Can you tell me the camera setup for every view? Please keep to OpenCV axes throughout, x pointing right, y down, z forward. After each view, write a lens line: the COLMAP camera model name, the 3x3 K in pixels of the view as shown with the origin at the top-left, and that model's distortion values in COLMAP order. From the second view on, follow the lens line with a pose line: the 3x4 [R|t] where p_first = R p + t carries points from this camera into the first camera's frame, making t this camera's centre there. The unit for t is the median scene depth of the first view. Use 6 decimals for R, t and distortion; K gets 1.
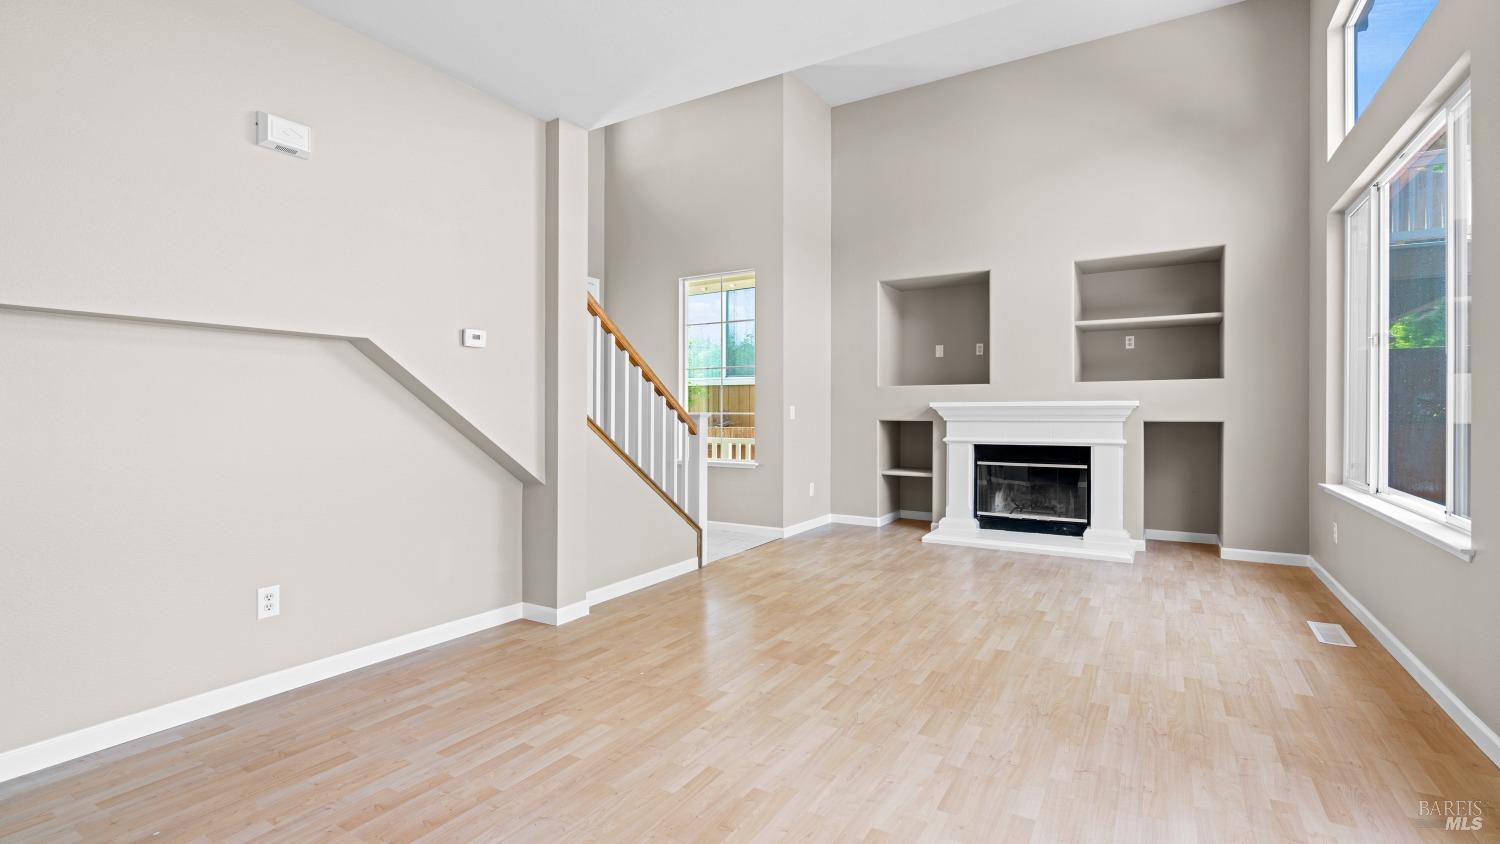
lens RADIAL K [[672.7, 0, 740.1], [0, 672.7, 417.2], [0, 0, 1]] dist [-0.039035, 0.007268]
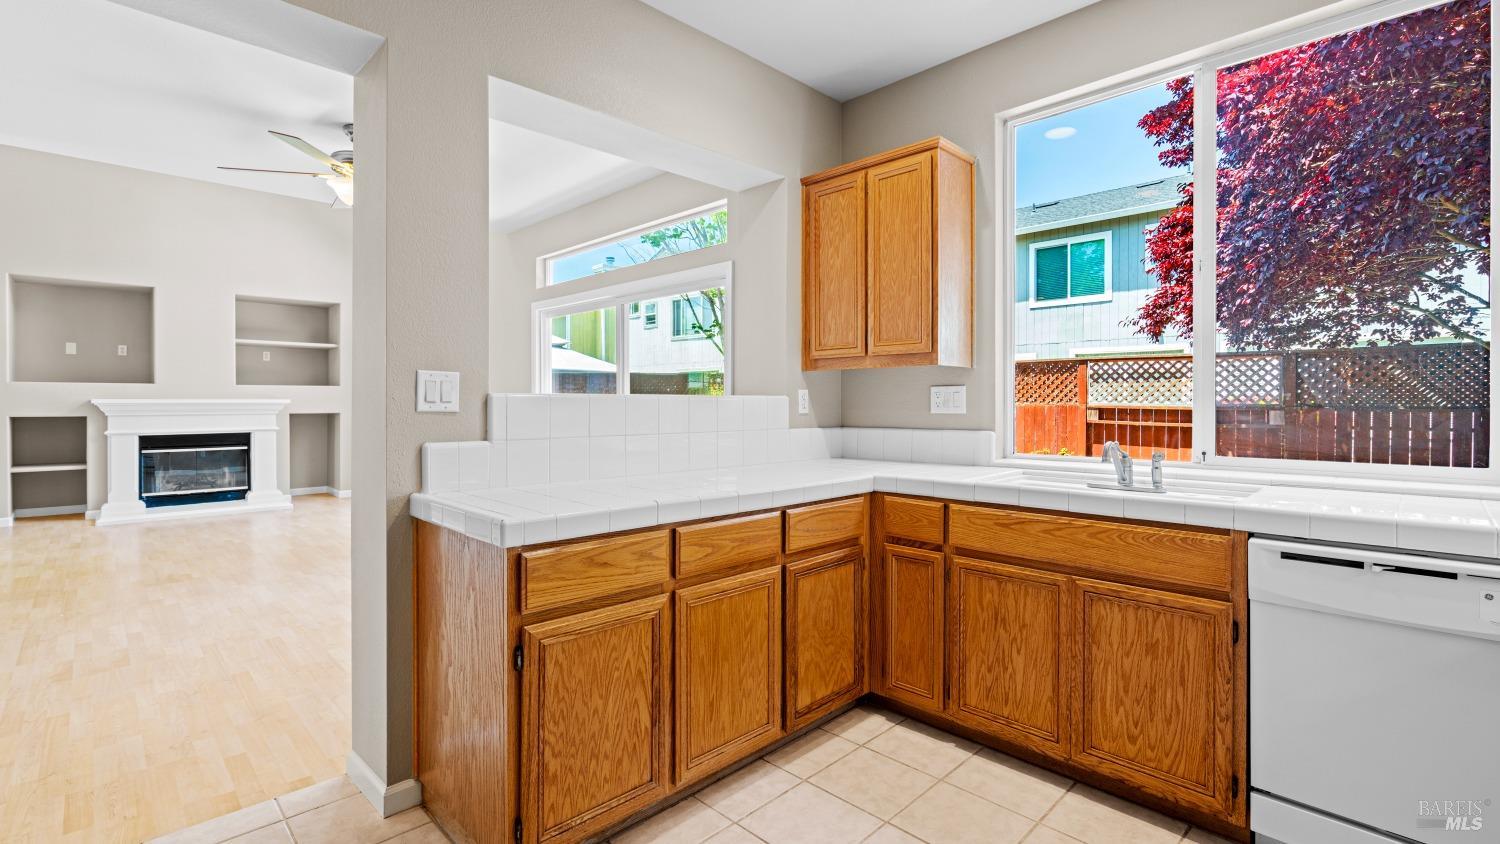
lens RADIAL K [[672.7, 0, 742.1], [0, 672.7, 420.2], [0, 0, 1]] dist [-0.039035, 0.007268]
pose [[0.226860, -0.018894, 0.973744, -0.956193], [0.006738, 0.999818, 0.017830, 0.002453], [-0.973904, 0.002517, 0.226946, -0.496168]]
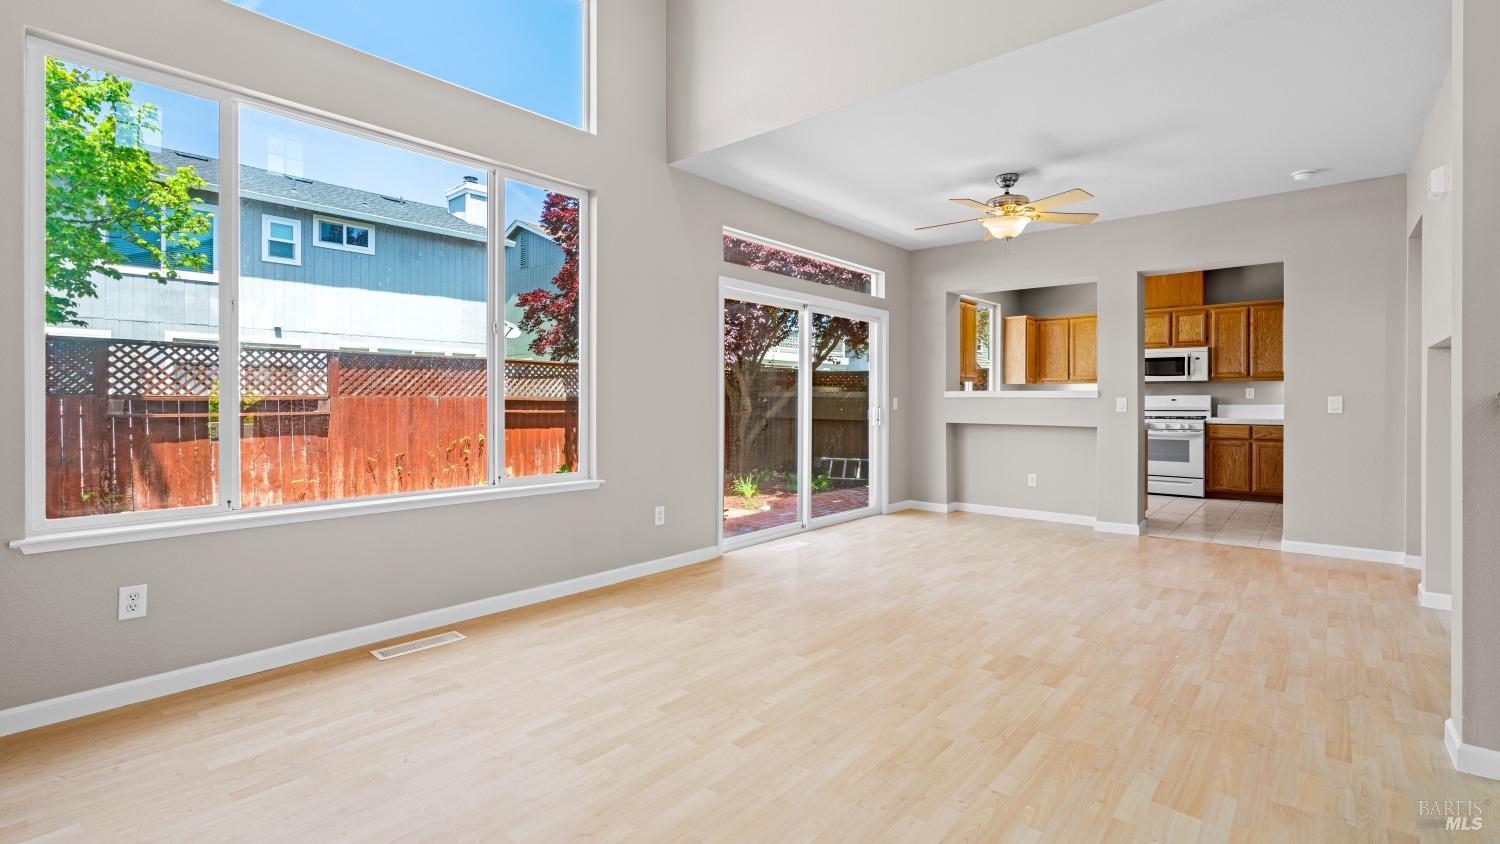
lens RADIAL K [[672.7, 0, 750.4], [0, 672.7, 408.1], [0, 0, 1]] dist [-0.039035, 0.007268]
pose [[-0.988908, 0.001521, 0.148525, 0.278722], [0.004595, 0.999782, 0.020357, -0.015870], [-0.148461, 0.020814, -0.988699, 1.668000]]
